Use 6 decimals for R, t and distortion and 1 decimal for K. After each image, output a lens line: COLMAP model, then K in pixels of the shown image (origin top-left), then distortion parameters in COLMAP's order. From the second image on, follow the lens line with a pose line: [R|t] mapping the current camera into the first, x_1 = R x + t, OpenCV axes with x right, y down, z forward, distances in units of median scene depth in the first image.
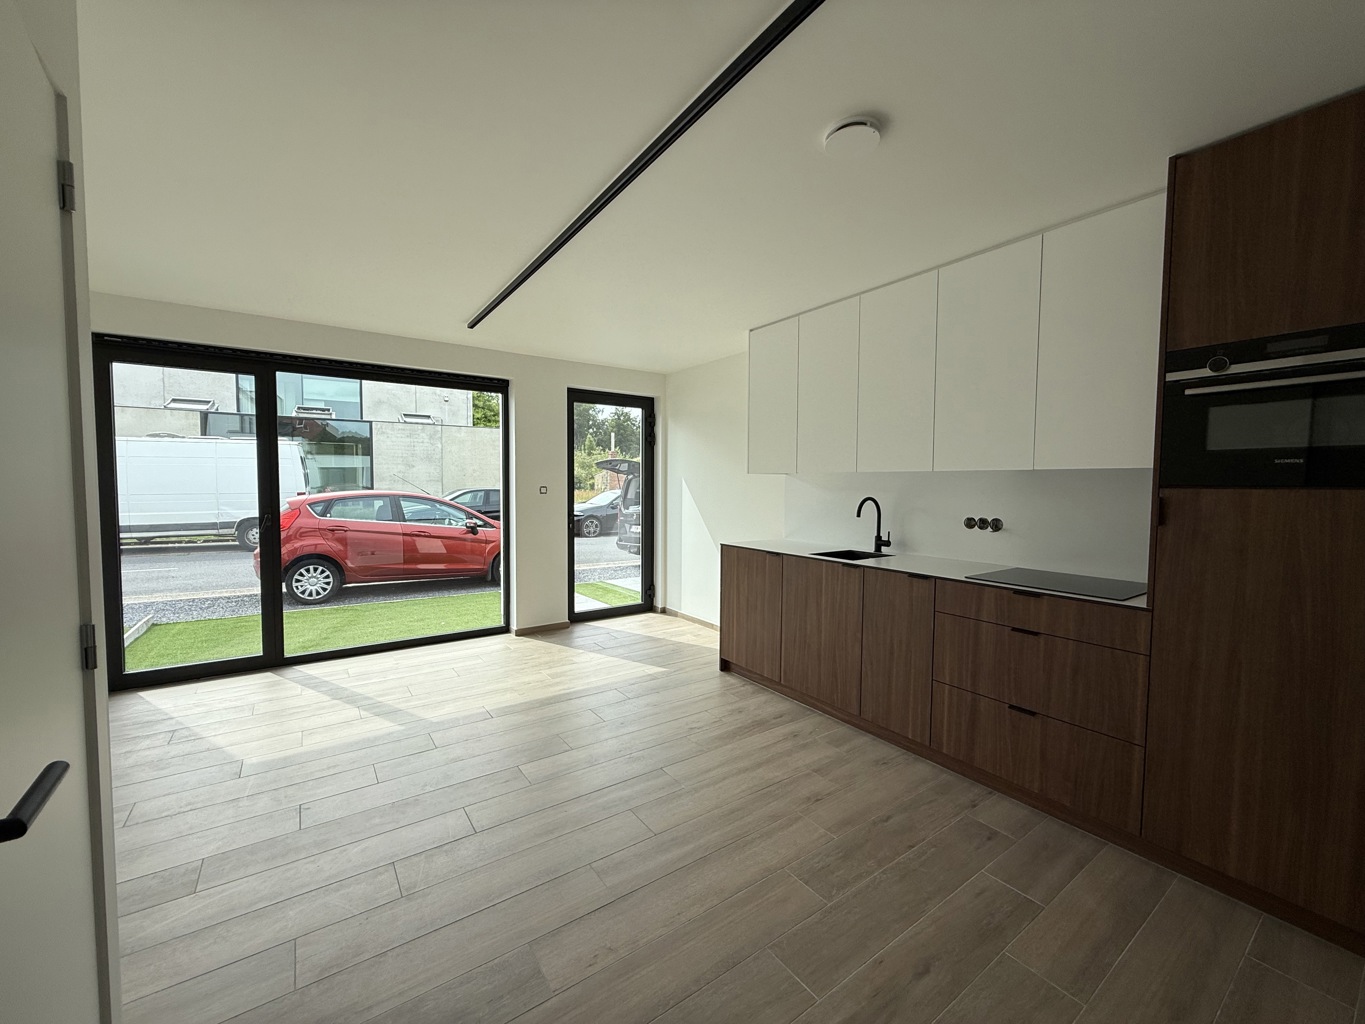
lens RADIAL K [[541.3, 0, 677.5], [0, 541.3, 514.2], [0, 0, 1]] dist [-0.000292, -0.000005]
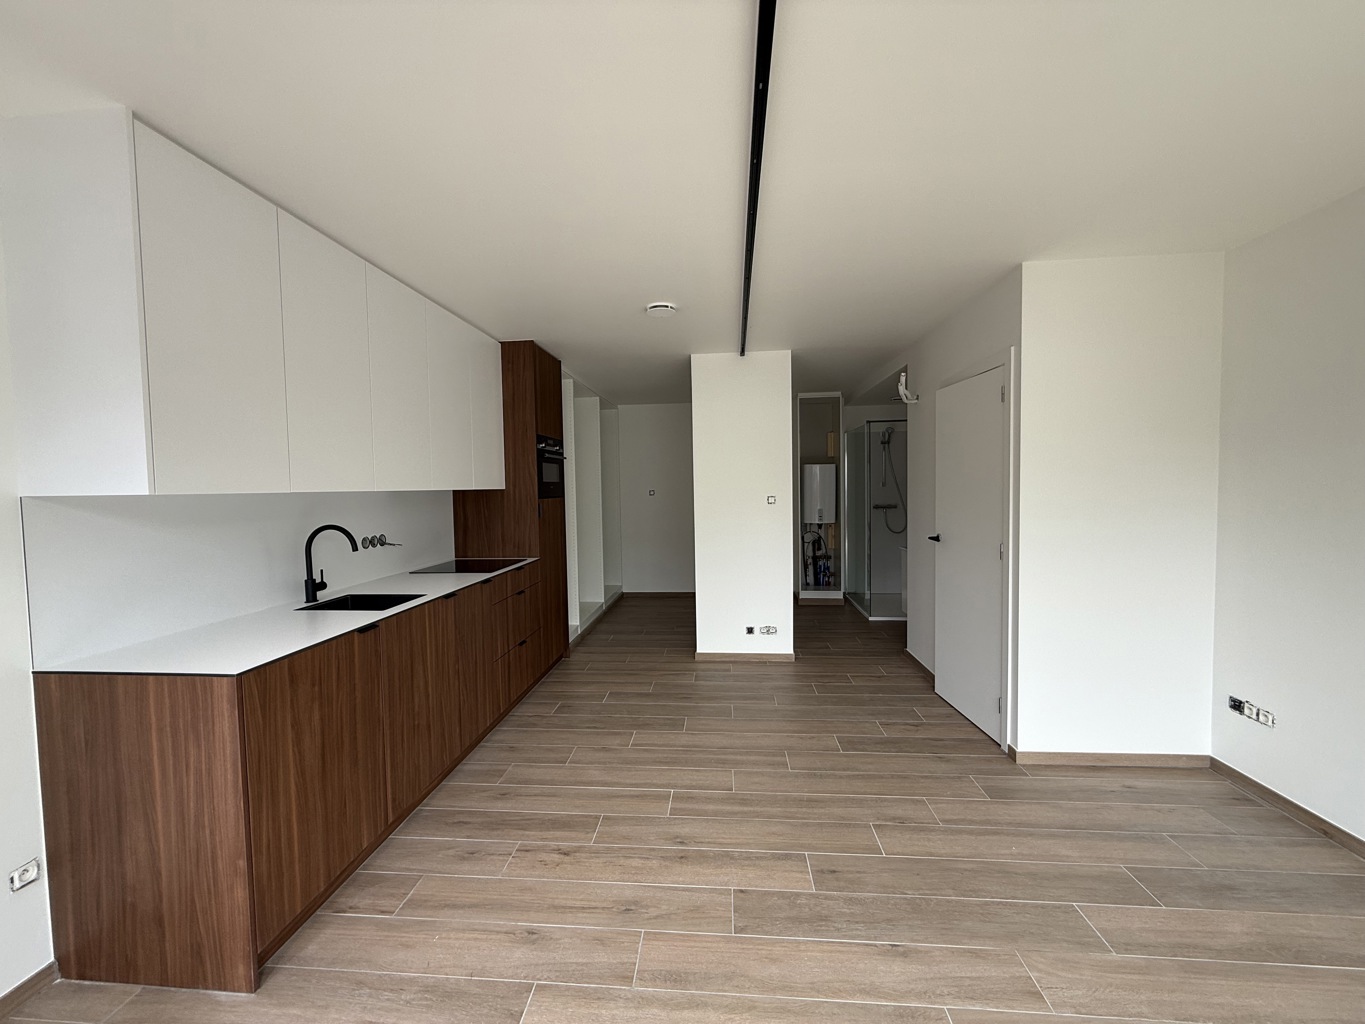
lens RADIAL K [[541.3, 0, 677.2], [0, 541.3, 508.2], [0, 0, 1]] dist [-0.000292, -0.000005]
pose [[-0.763971, -0.017332, 0.645017, -0.557689], [0.052282, 0.994690, 0.088652, -0.110978], [-0.643128, 0.101450, -0.759008, 1.467120]]
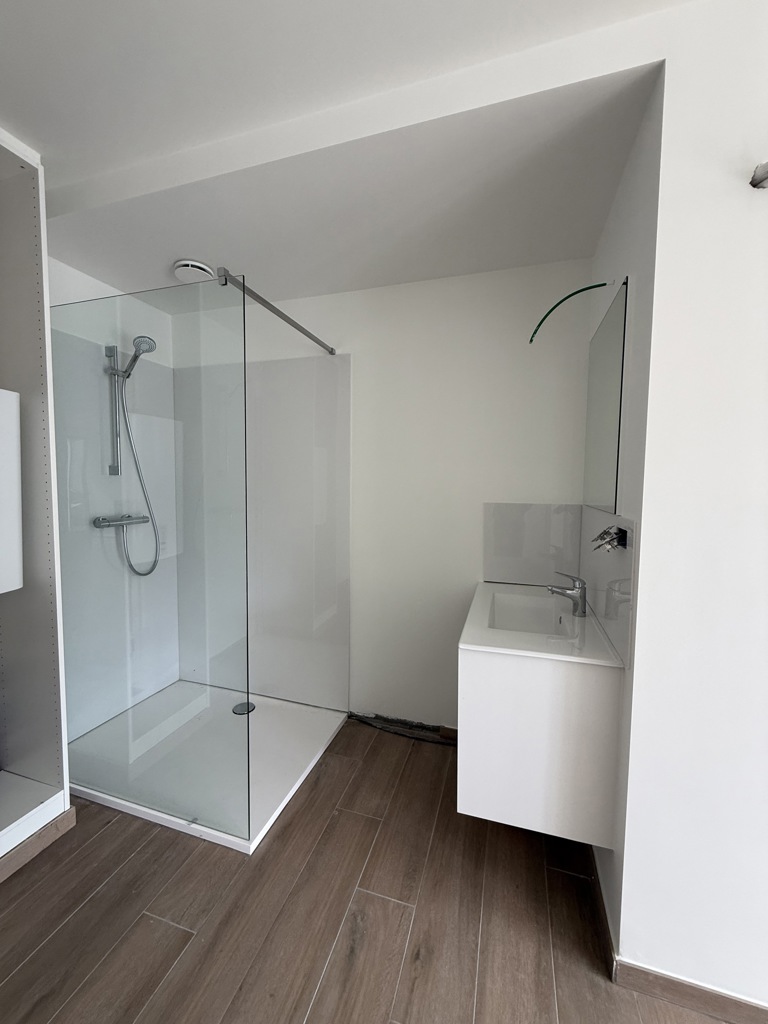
lens RADIAL K [[406.1, 0, 383.5], [0, 406.1, 508.6], [0, 0, 1]] dist [-0.000292, -0.000005]
pose [[-0.794310, 0.024124, -0.607034, 0.338107], [-0.052289, 0.992788, 0.107875, 0.004595], [0.605258, 0.117427, -0.787320, 0.019814]]
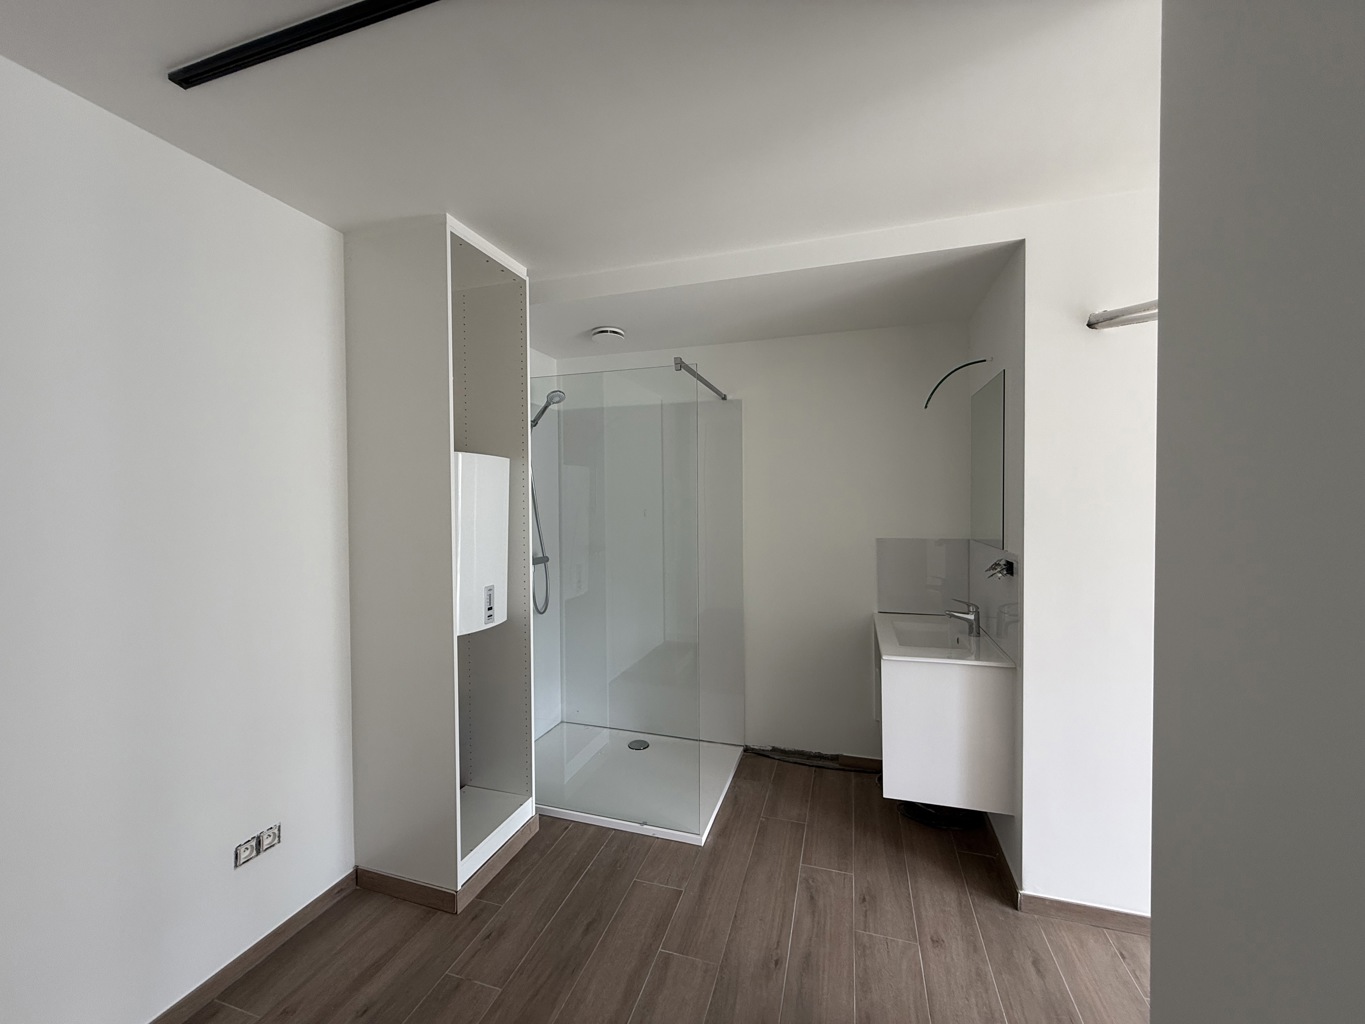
lens RADIAL K [[541.3, 0, 676.9], [0, 541.3, 512.3], [0, 0, 1]] dist [-0.000292, -0.000005]
pose [[-0.796077, 0.011009, -0.605096, 0.679622], [-0.033999, 0.997442, 0.062877, -0.038086], [0.604240, 0.070628, -0.793666, 0.142537]]
